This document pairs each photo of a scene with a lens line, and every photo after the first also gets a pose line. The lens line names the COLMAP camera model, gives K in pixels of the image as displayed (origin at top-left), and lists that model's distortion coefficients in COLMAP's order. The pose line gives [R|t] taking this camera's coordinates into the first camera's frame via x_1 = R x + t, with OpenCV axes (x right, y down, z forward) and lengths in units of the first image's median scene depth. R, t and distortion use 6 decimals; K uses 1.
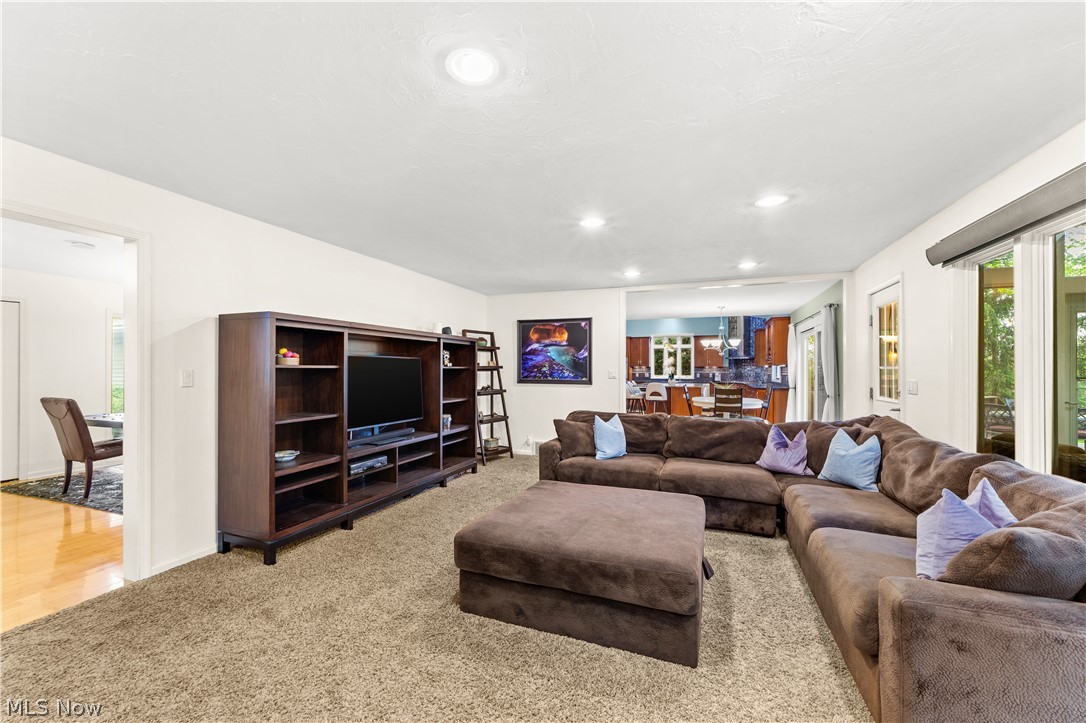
lens RADIAL K [[422.0, 0, 542.5], [0, 422.0, 368.2], [0, 0, 1]] dist [-0.009451, 0.002640]
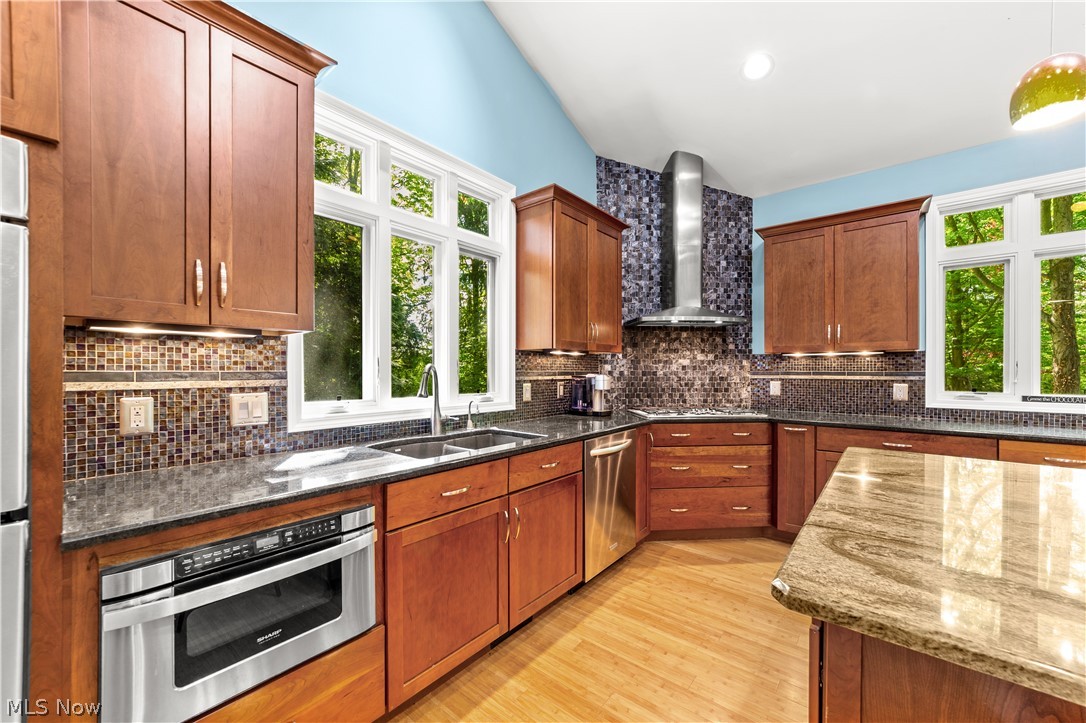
lens RADIAL K [[422.0, 0, 541.3], [0, 422.0, 367.5], [0, 0, 1]] dist [-0.009451, 0.002640]
pose [[0.306059, 0.006541, 0.951990, 0.382530], [-0.002640, 0.999978, -0.006022, 0.014431], [-0.952009, -0.000670, 0.306069, 2.075470]]
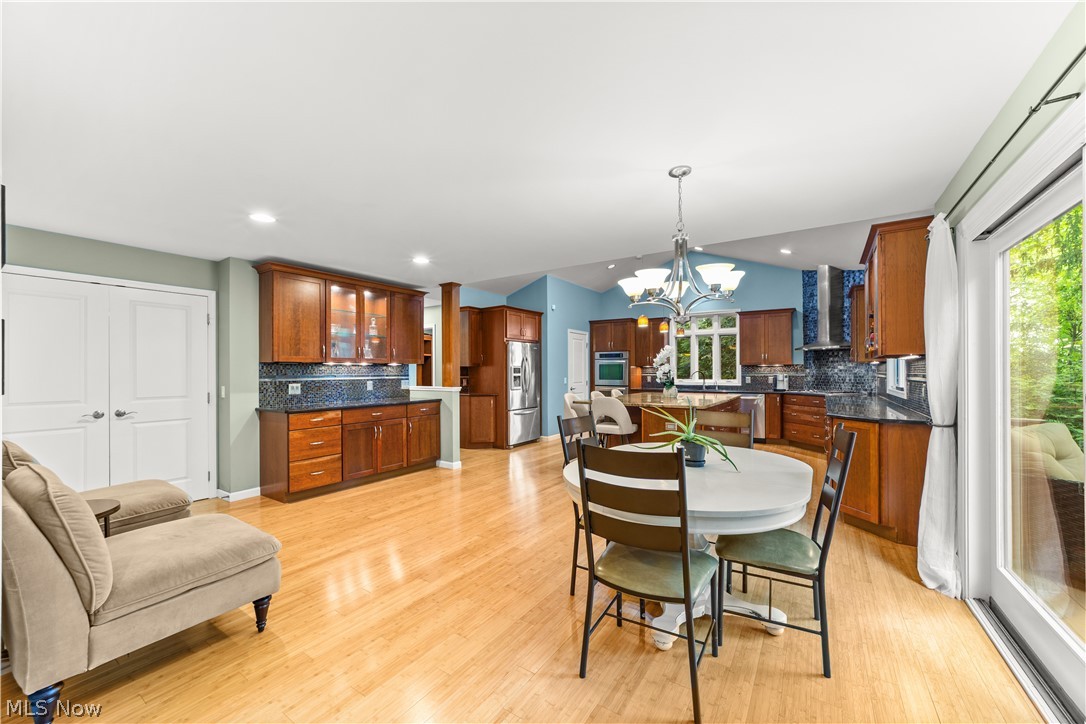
lens RADIAL K [[422.0, 0, 543.6], [0, 422.0, 369.1], [0, 0, 1]] dist [-0.009451, 0.002640]
pose [[0.977557, -0.004611, -0.210622, 0.478689], [0.003710, 0.999982, -0.004673, 0.008995], [0.210639, 0.003787, 0.977557, 0.820356]]
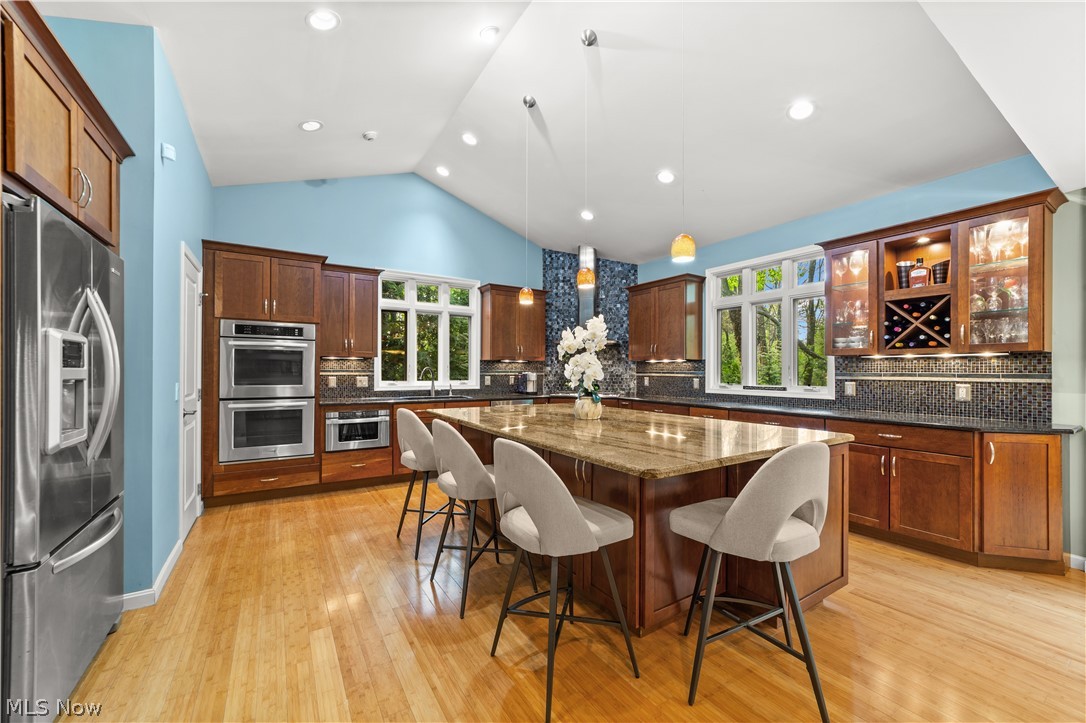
lens RADIAL K [[422.0, 0, 542.0], [0, 422.0, 368.8], [0, 0, 1]] dist [-0.009451, 0.002640]
pose [[0.585611, 0.006397, 0.810567, 0.124784], [-0.006505, 0.999974, -0.003191, 0.014441], [-0.810566, -0.003404, 0.585638, 1.578300]]
